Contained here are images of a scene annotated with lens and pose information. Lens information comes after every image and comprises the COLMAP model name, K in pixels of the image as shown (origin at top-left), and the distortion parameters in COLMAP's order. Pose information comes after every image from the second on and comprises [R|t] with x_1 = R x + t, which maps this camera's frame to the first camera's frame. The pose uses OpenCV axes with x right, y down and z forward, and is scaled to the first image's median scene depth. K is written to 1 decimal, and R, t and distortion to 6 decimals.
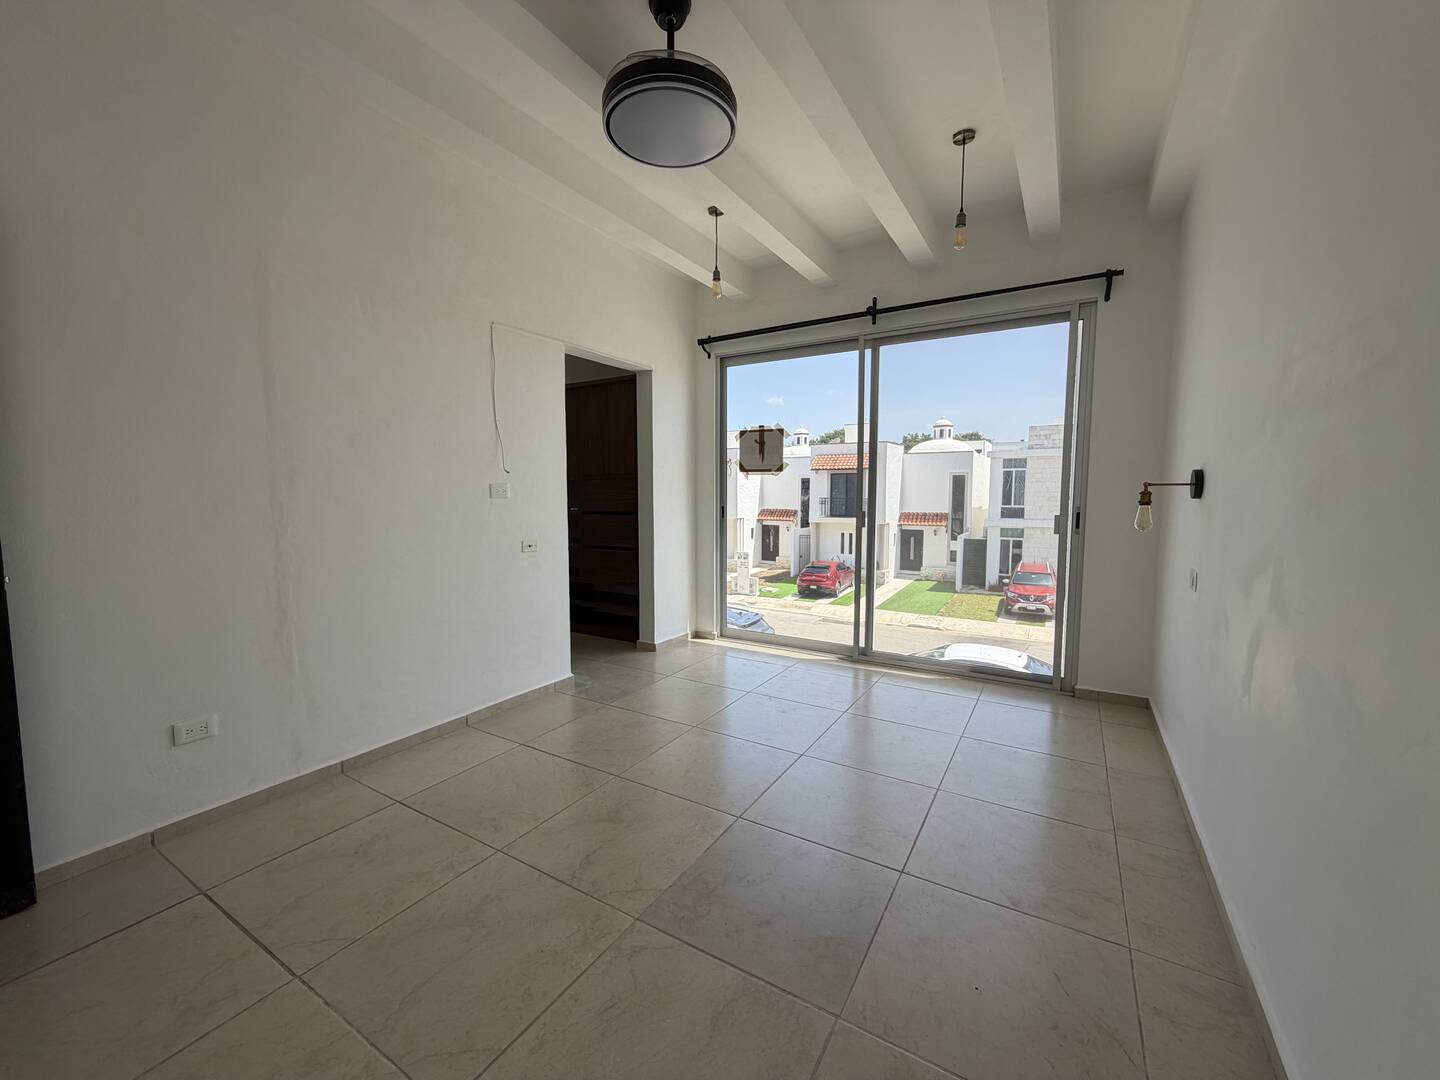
lens RADIAL K [[576.5, 0, 720.9], [0, 576.5, 541.5], [0, 0, 1]] dist [0.000123, 0.000386]
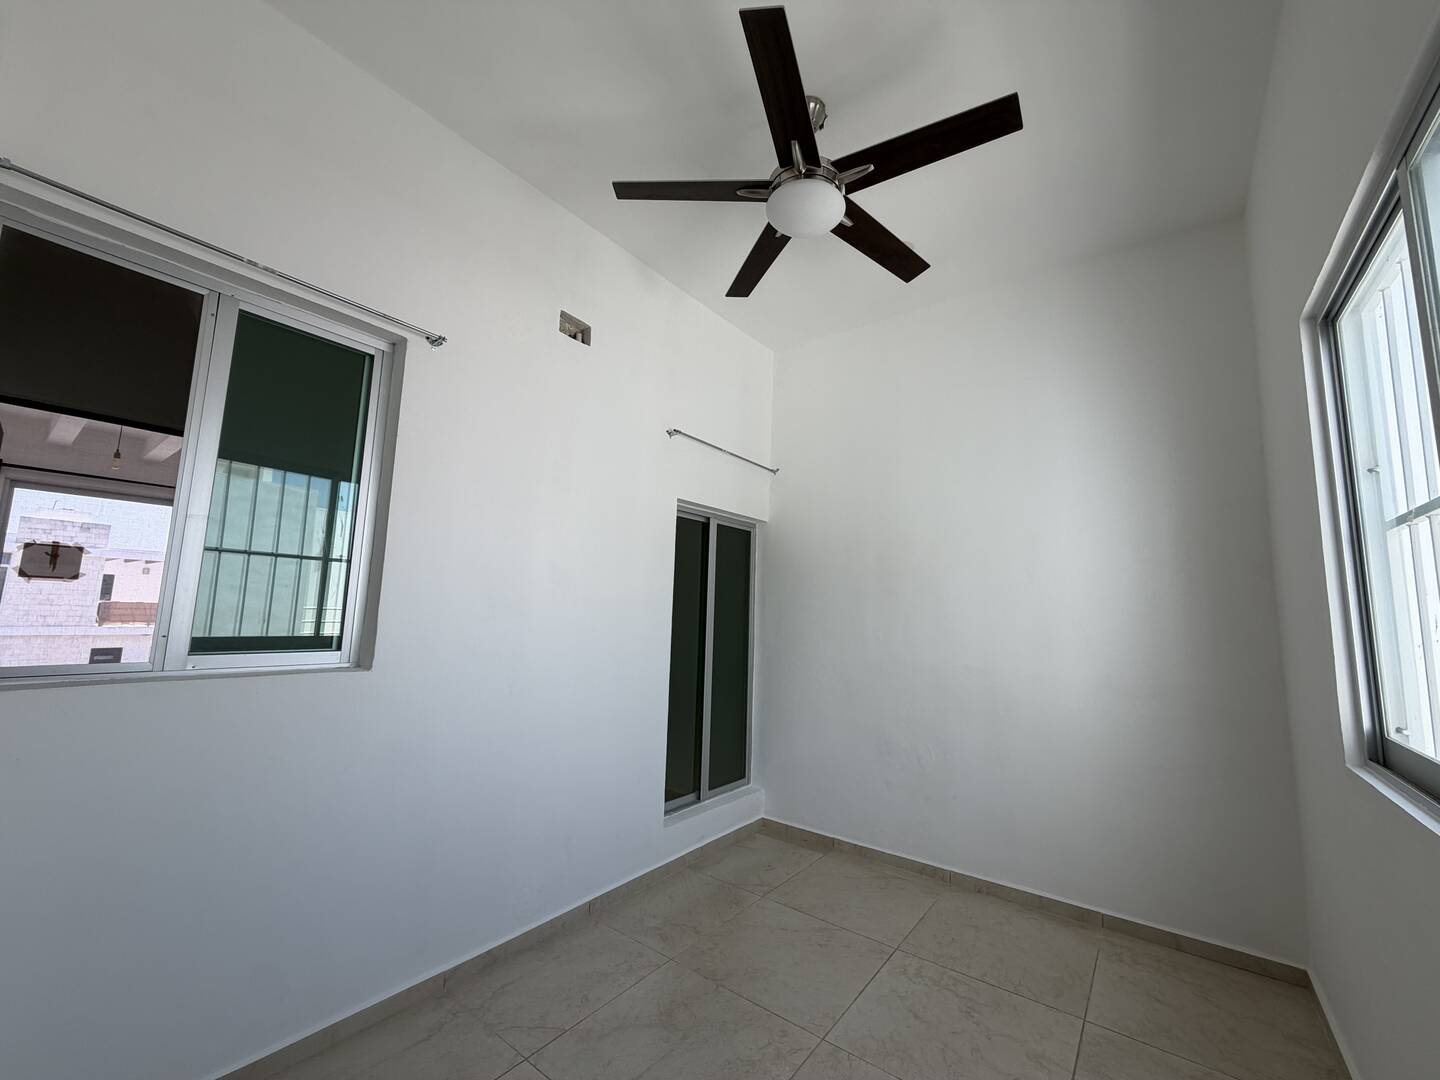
lens RADIAL K [[576.5, 0, 720.5], [0, 576.5, 540.4], [0, 0, 1]] dist [0.000123, 0.000386]
pose [[0.107728, 0.127496, 0.985971, -1.012151], [0.057990, 0.989248, -0.134256, 0.049208], [-0.992488, 0.071640, 0.099176, -0.564895]]
